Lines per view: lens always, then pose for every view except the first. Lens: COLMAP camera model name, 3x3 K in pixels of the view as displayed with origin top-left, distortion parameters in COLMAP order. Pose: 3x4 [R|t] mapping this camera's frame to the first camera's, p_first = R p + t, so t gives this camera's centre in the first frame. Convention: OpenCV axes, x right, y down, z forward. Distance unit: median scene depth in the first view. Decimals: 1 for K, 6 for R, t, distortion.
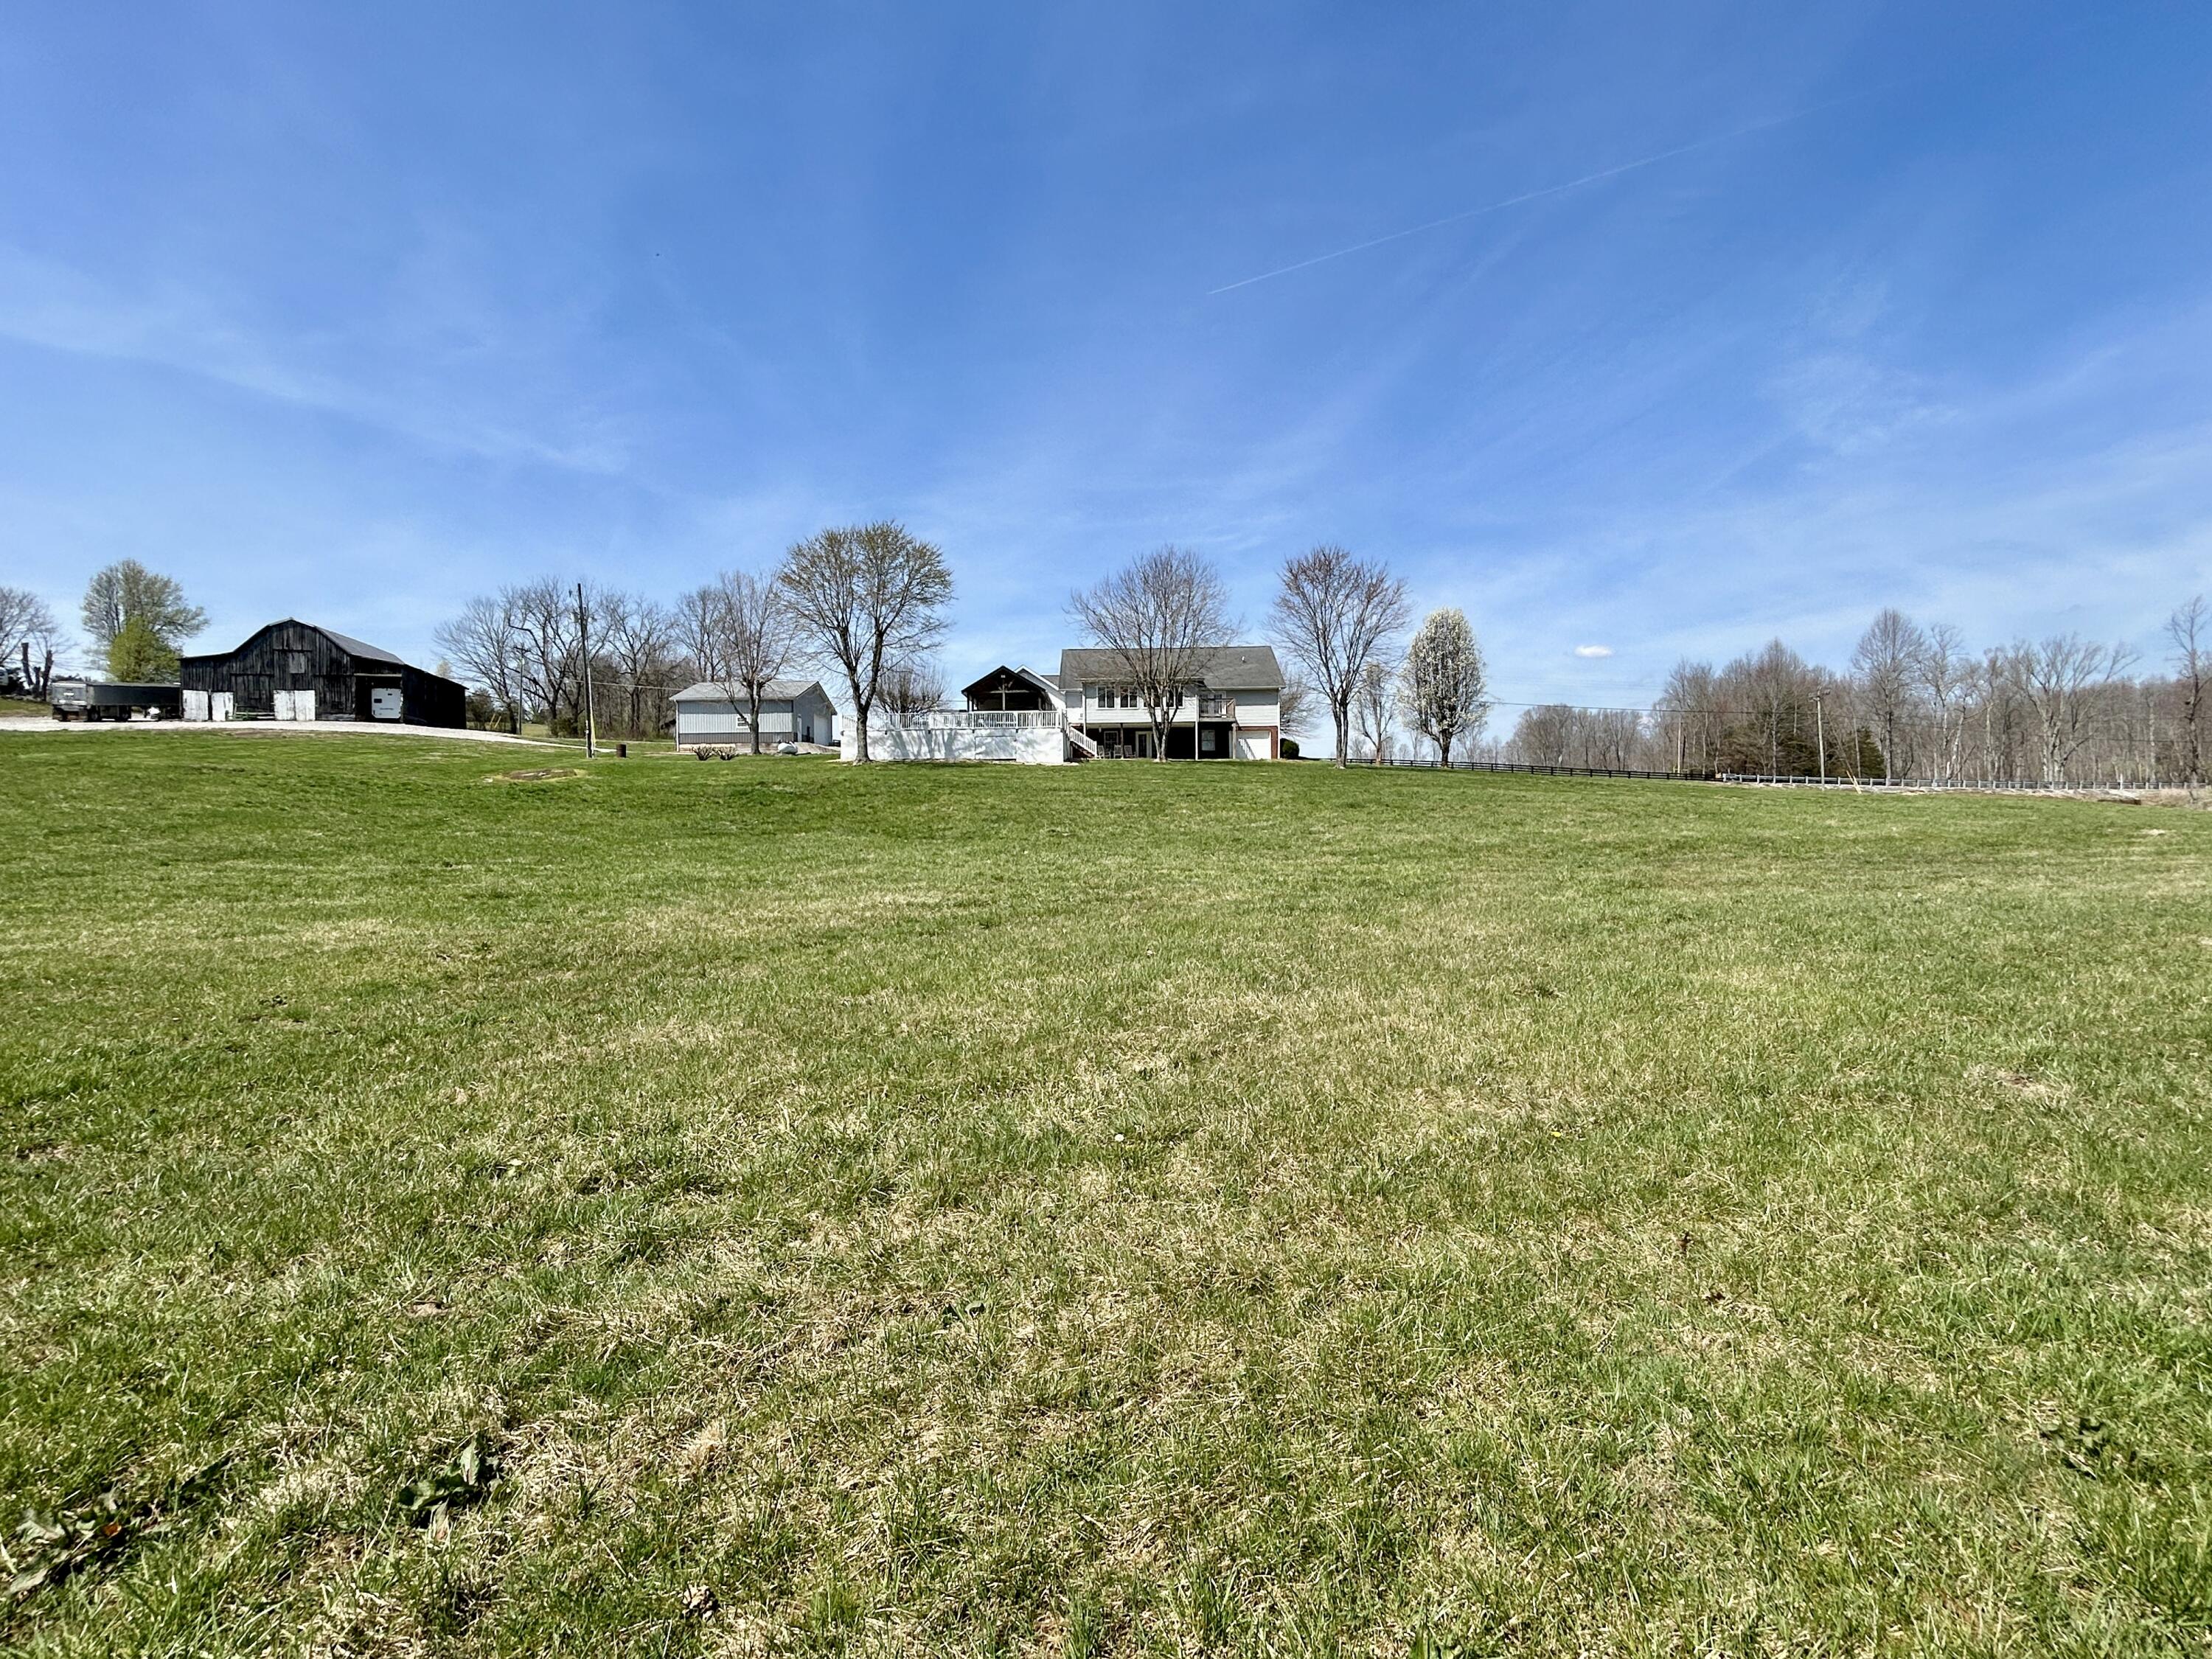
lens RADIAL K [[1023.4, 0, 1106.0], [0, 1023.4, 829.5], [0, 0, 1]] dist [0.000731, -0.000822]
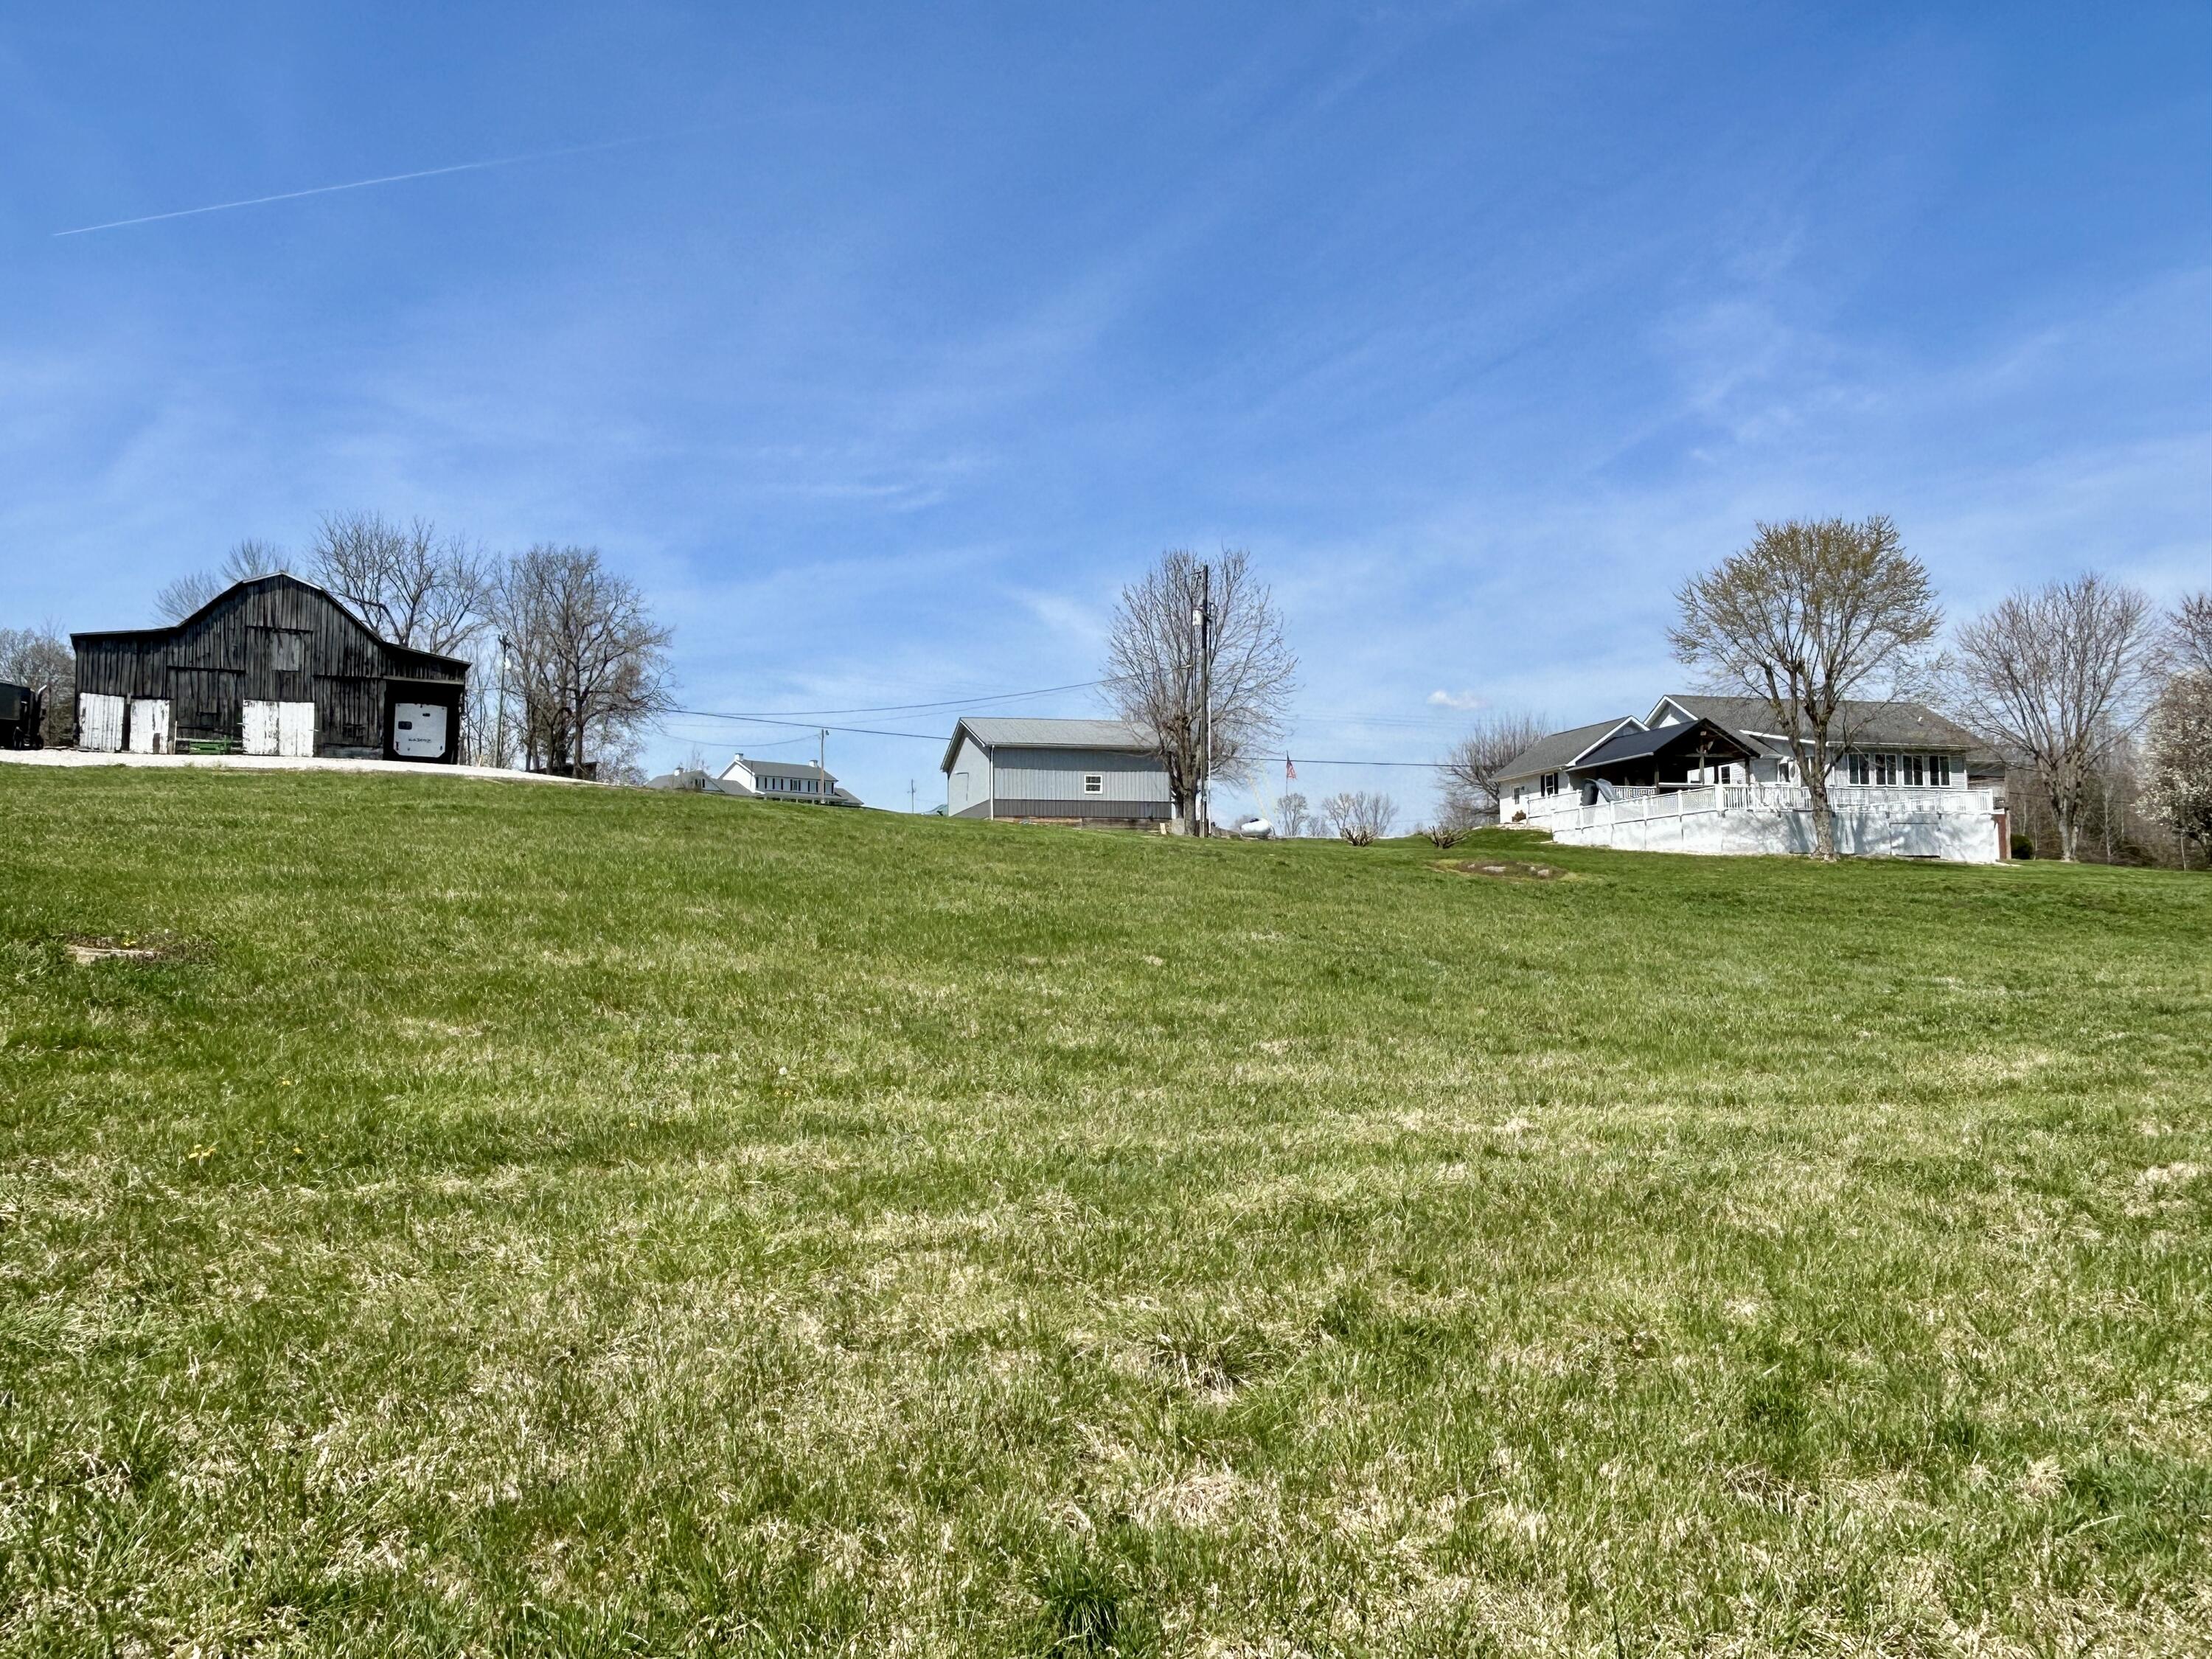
lens RADIAL K [[1706.7, 0, 1106.0], [0, 1706.7, 829.5], [0, 0, 1]] dist [0.000436, 0.003782]
pose [[0.963498, 0.023024, 0.266722, -0.612847], [-0.001317, 0.996690, -0.081279, 0.006484], [-0.267711, 0.077961, 0.960340, 0.007738]]
